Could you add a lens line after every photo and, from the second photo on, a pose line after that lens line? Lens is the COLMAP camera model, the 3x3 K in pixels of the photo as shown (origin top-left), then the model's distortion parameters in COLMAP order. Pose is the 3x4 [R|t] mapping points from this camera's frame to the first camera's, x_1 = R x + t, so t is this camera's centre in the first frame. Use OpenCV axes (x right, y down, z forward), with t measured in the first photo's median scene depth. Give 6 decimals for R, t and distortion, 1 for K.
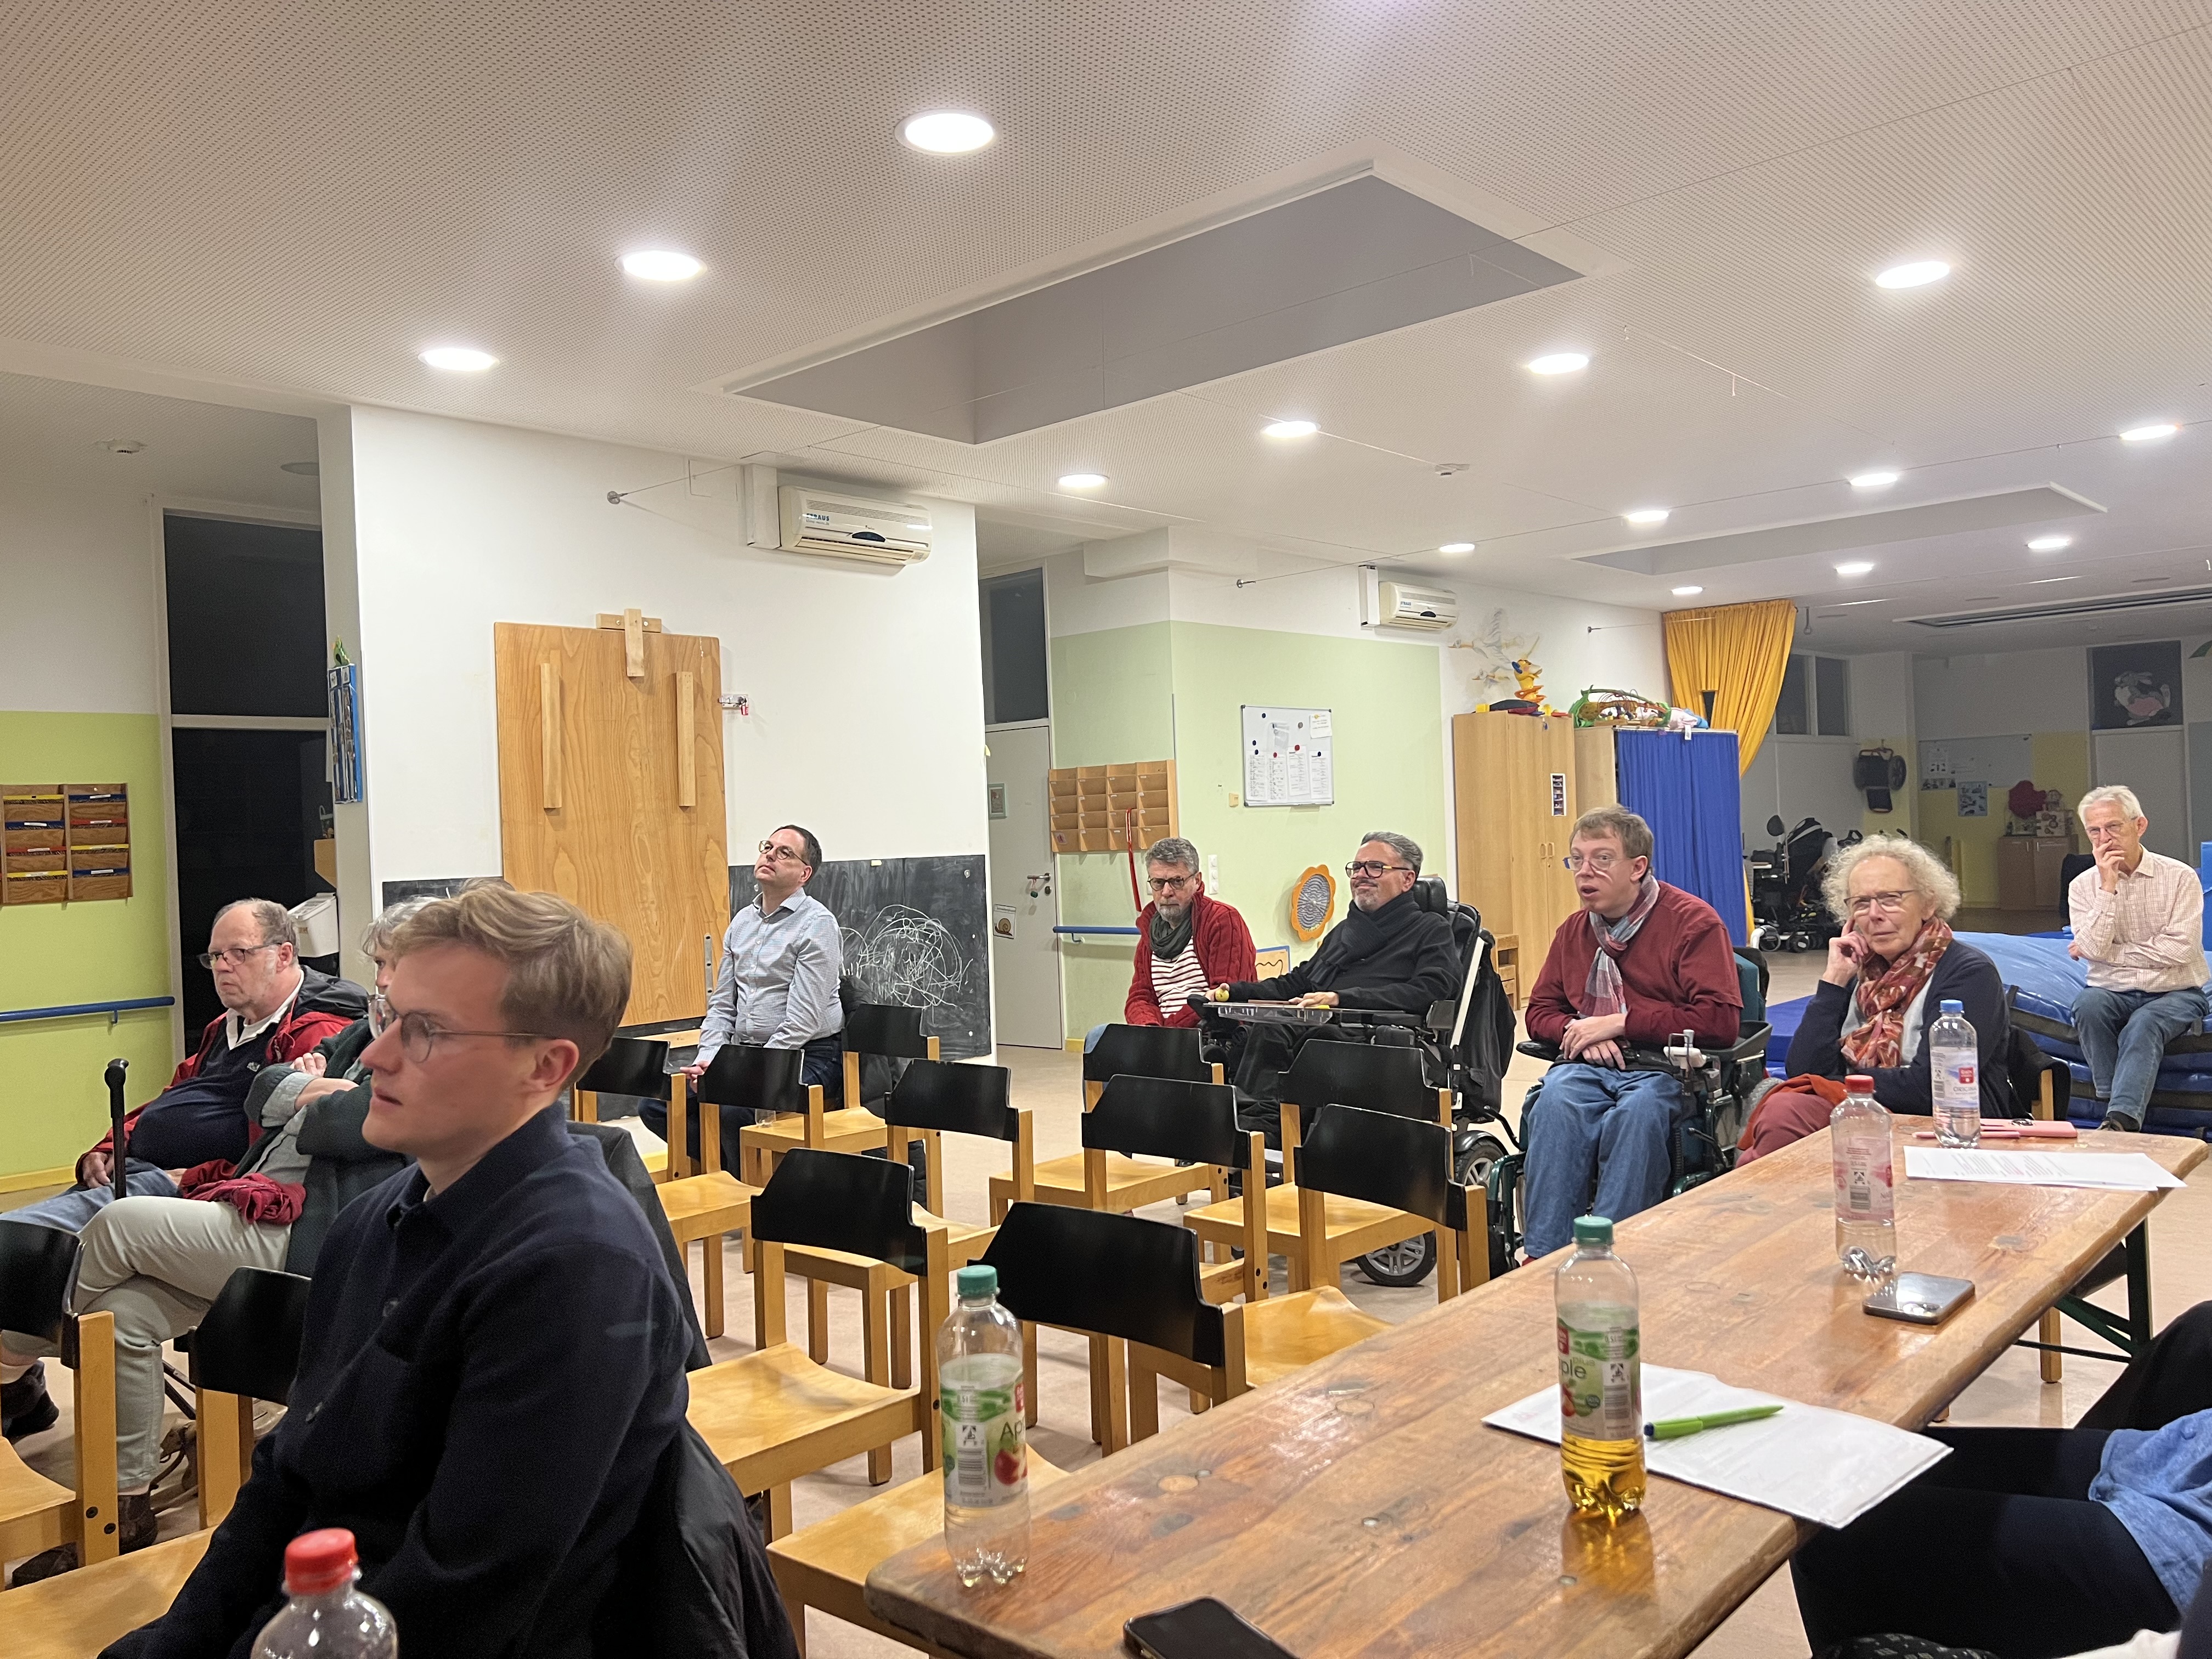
lens RADIAL K [[1603.2, 0, 1091.5], [0, 1603.2, 837.9], [0, 0, 1]] dist [0.048008, -0.042113]
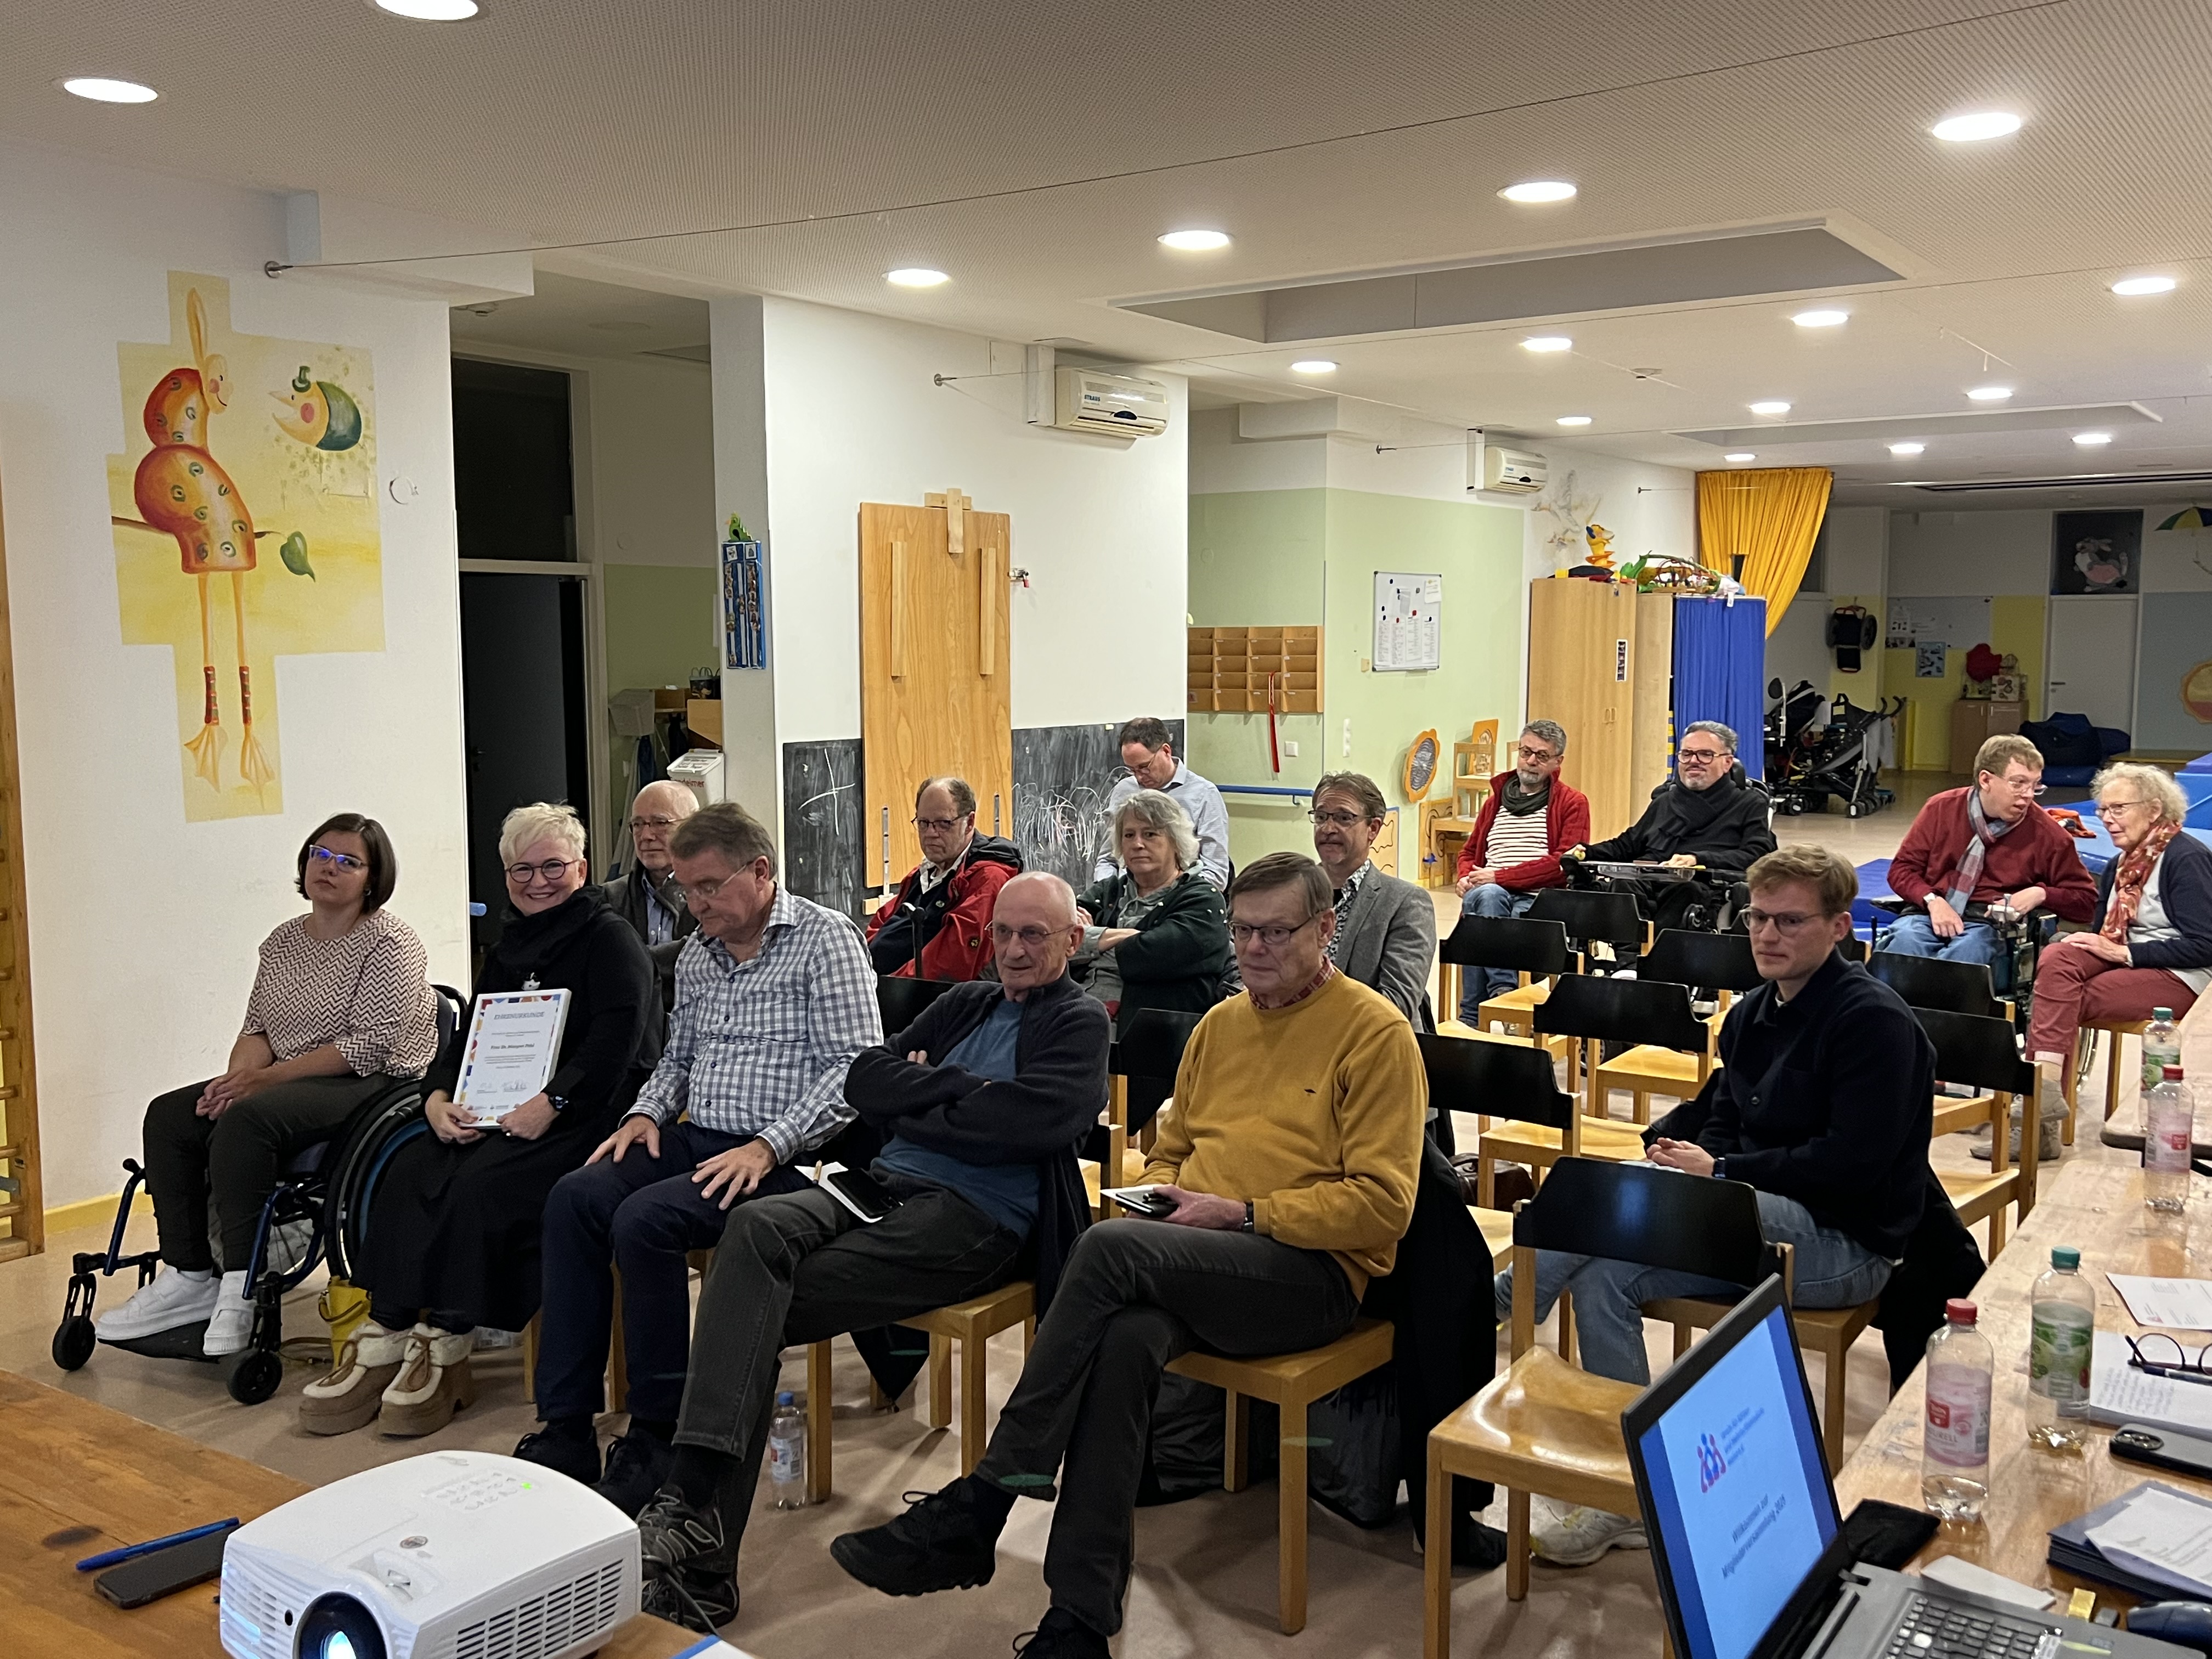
lens RADIAL K [[1977.7, 0, 1109.2], [0, 1977.7, 845.3], [0, 0, 1]] dist [0.042285, -0.019045]
pose [[0.986571, 0.011851, 0.162902, -0.437848], [-0.027436, 0.995217, 0.093758, -0.036156], [-0.161011, -0.096969, 0.982177, -0.358015]]
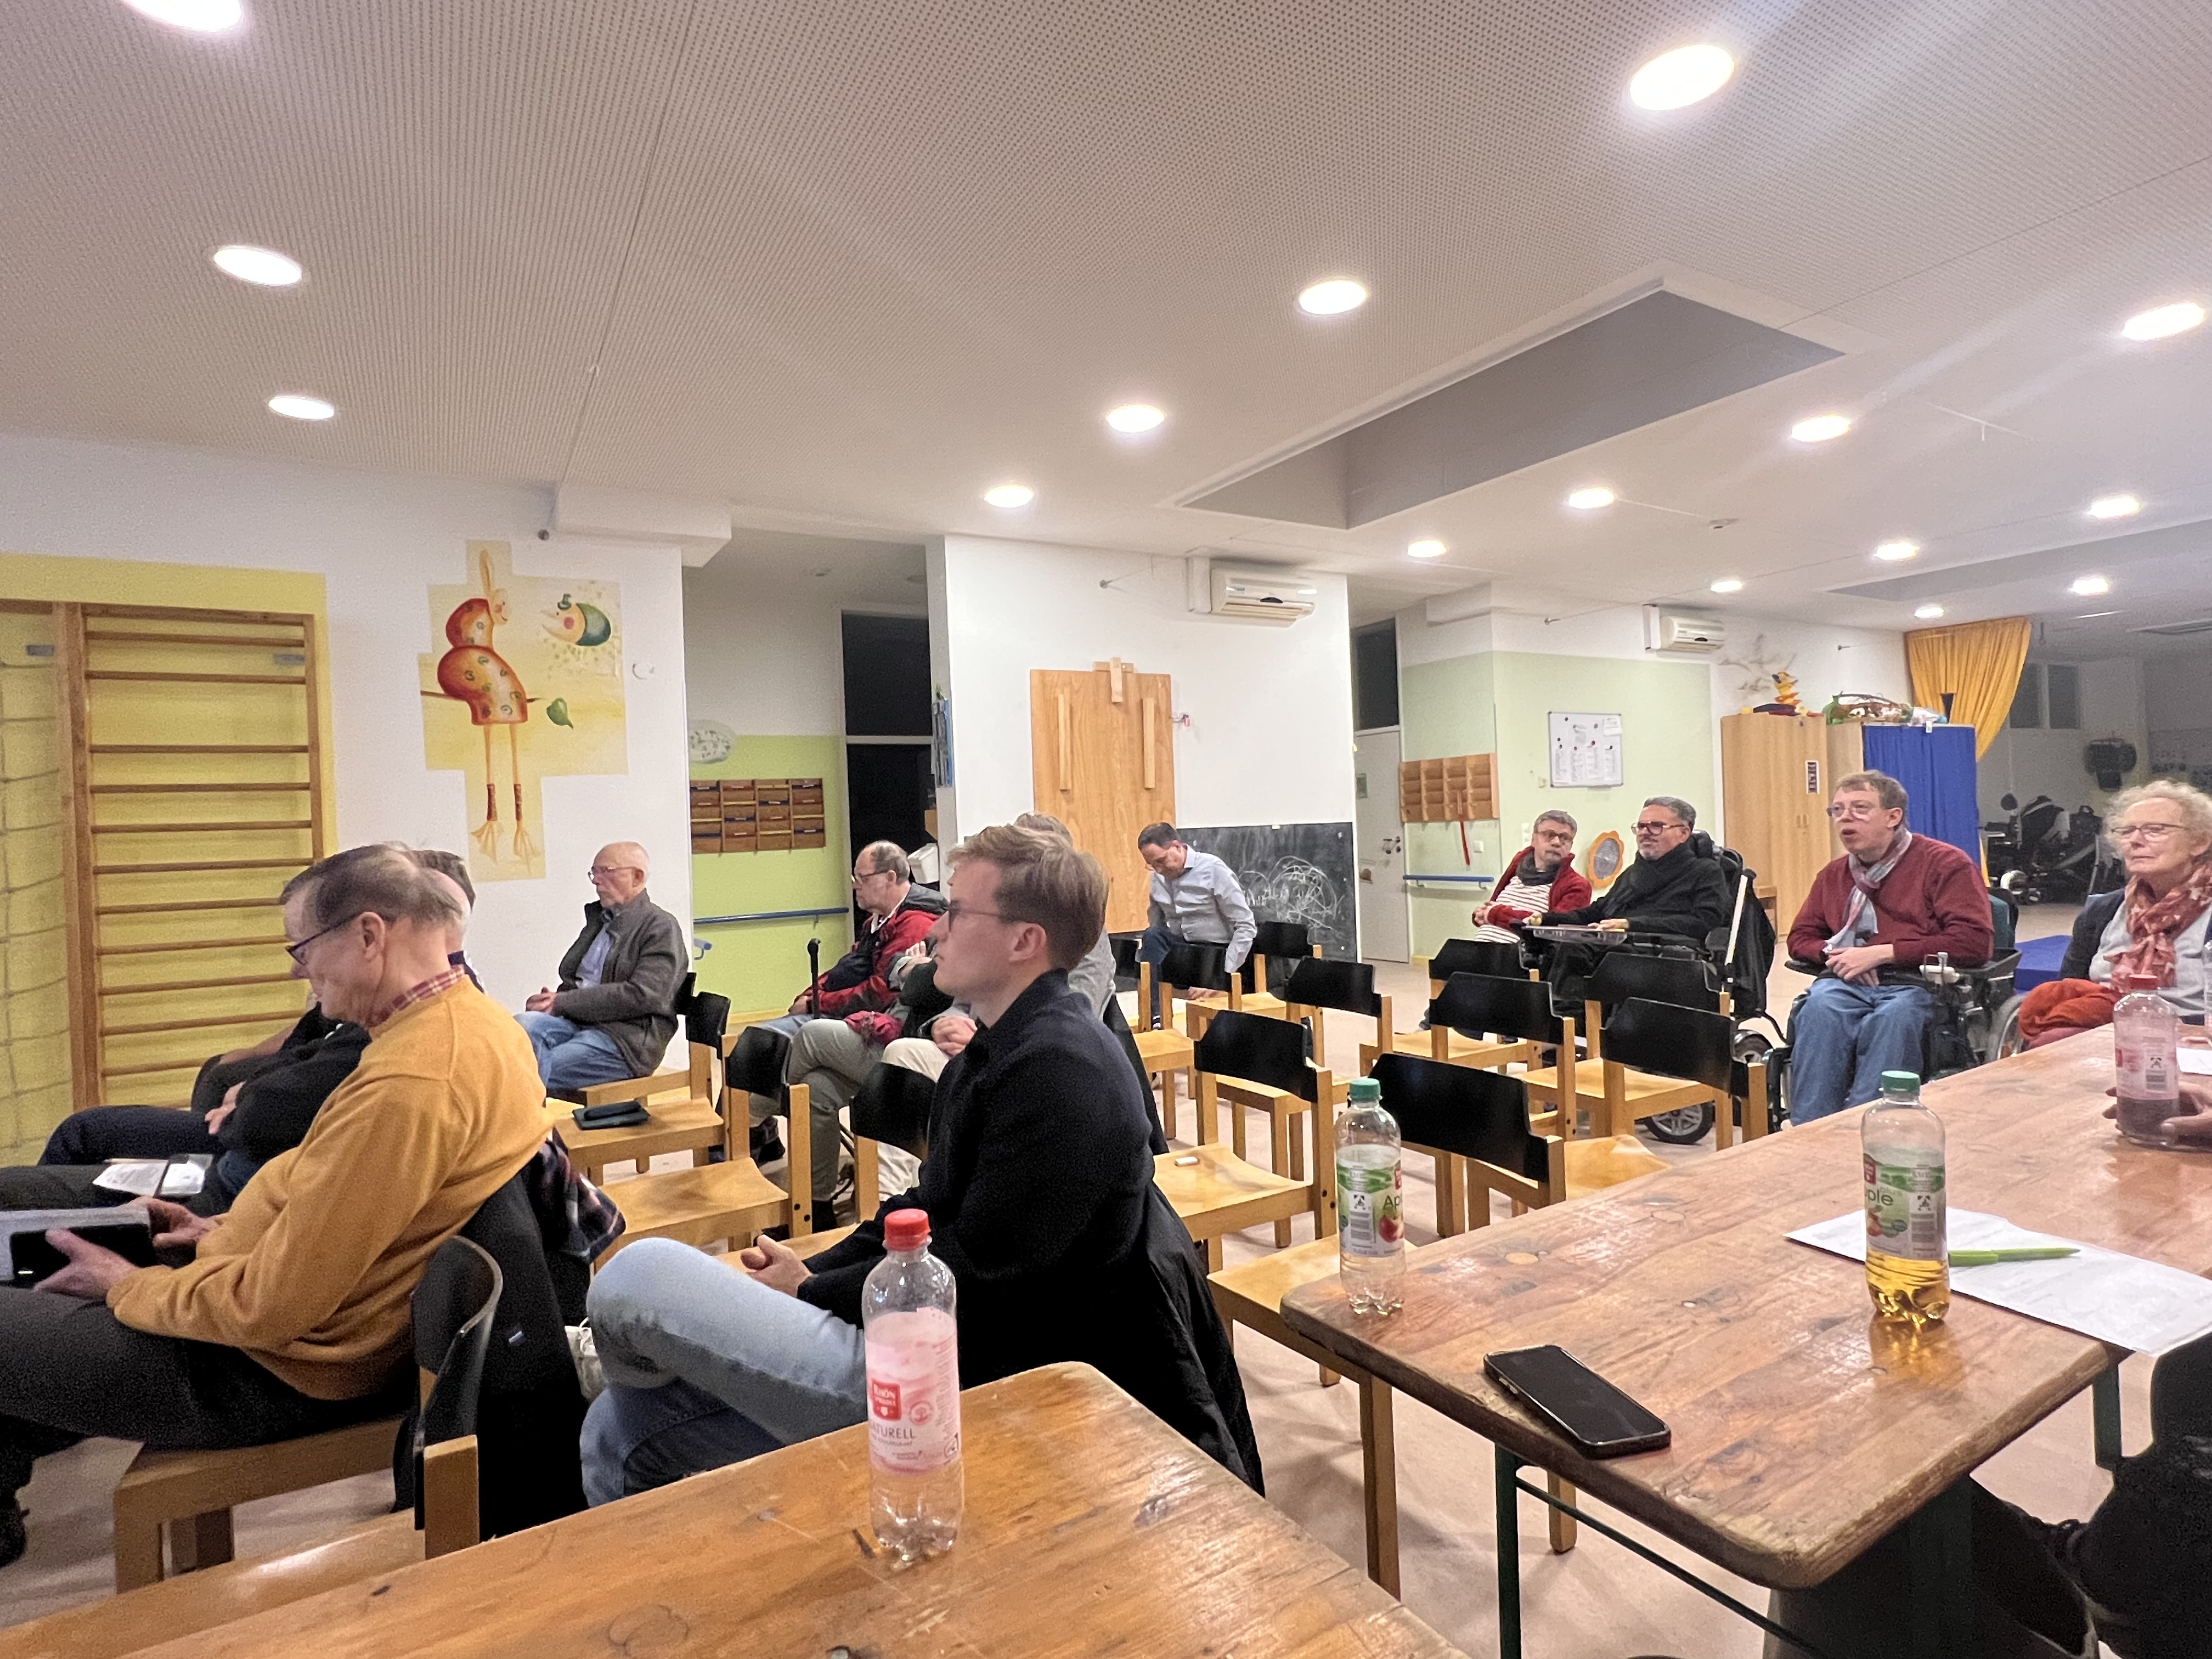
lens RADIAL K [[1098.0, 0, 1108.6], [0, 1098.0, 835.6], [0, 0, 1]] dist [-0.005499, 0.002471]
pose [[0.959910, 0.003057, -0.280293, -0.003705], [0.001464, 0.999872, 0.015918, 0.009357], [0.280306, -0.015690, 0.959783, 0.014127]]
